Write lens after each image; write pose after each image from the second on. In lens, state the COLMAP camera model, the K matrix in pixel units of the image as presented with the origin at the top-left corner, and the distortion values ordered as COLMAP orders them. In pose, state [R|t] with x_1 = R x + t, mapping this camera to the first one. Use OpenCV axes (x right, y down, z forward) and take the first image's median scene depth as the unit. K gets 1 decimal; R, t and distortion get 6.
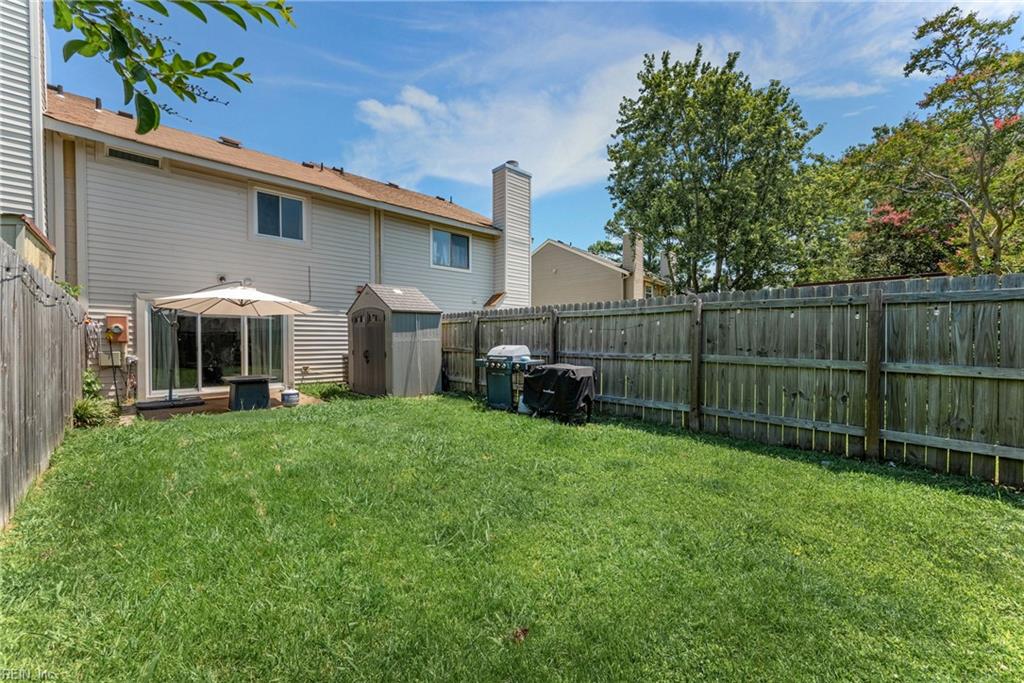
lens RADIAL K [[409.2, 0, 509.8], [0, 409.2, 346.1], [0, 0, 1]] dist [0.000058, -0.000222]
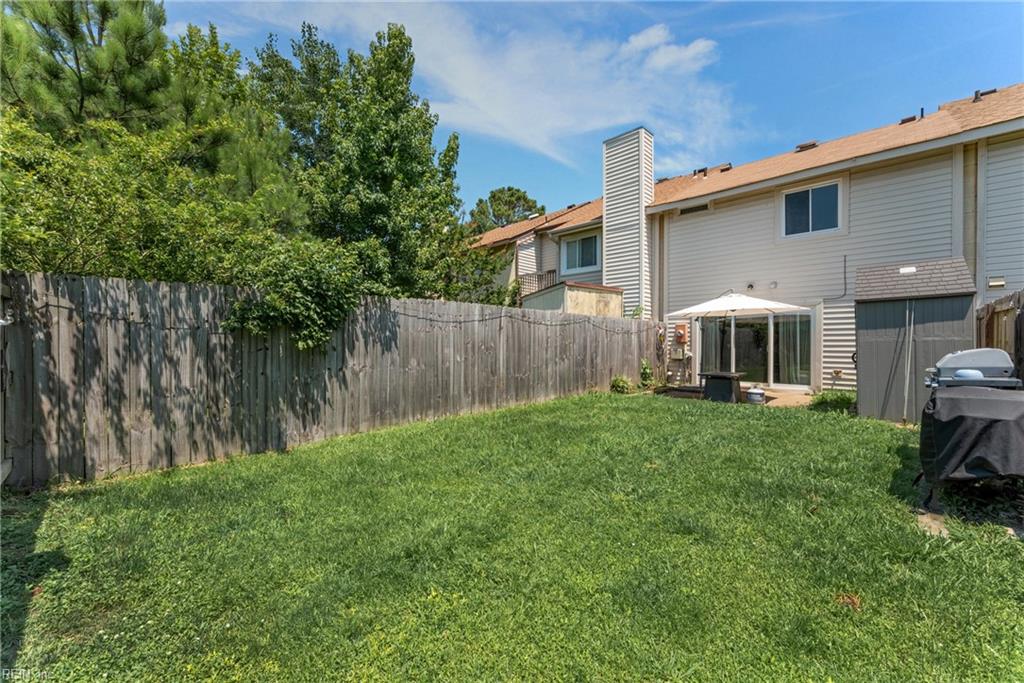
lens RADIAL K [[409.2, 0, 509.8], [0, 409.2, 346.1], [0, 0, 1]] dist [0.000058, -0.000222]
pose [[0.044635, 0.007843, -0.998973, 0.437902], [-0.009224, 0.999930, 0.007438, -0.002668], [0.998961, 0.008883, 0.044704, 0.320486]]
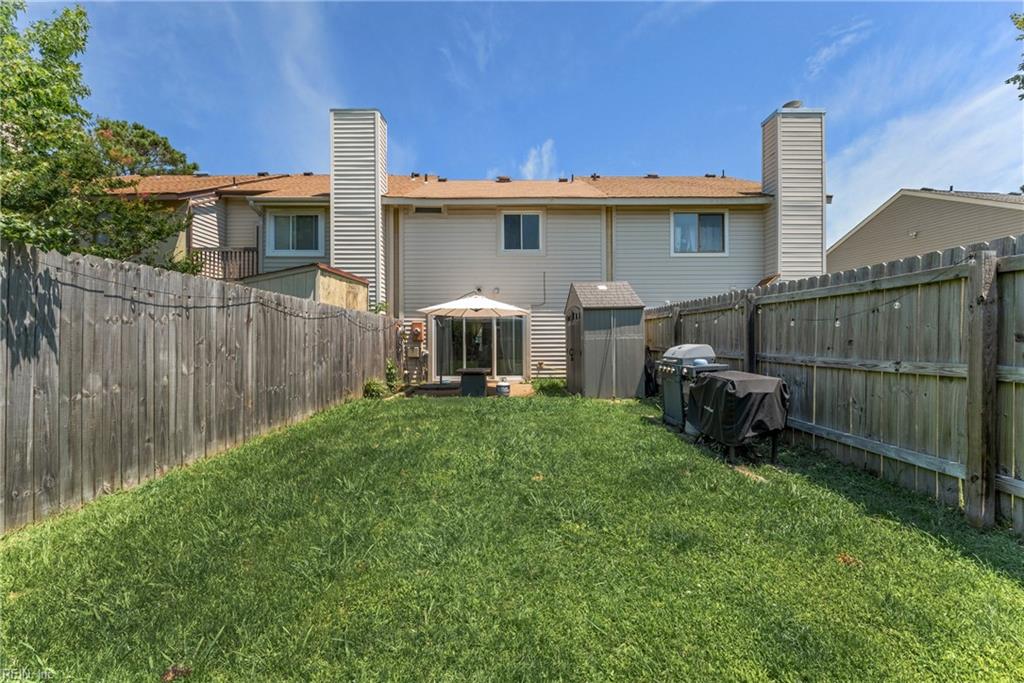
lens RADIAL K [[405.5, 0, 512.4], [0, 405.5, 337.9], [0, 0, 1]] dist [0.000497, 0.000058]
pose [[0.734376, -0.005894, -0.678717, 0.240266], [-0.003478, 0.999916, -0.012446, -0.002911], [0.678734, 0.011501, 0.734294, 0.175091]]
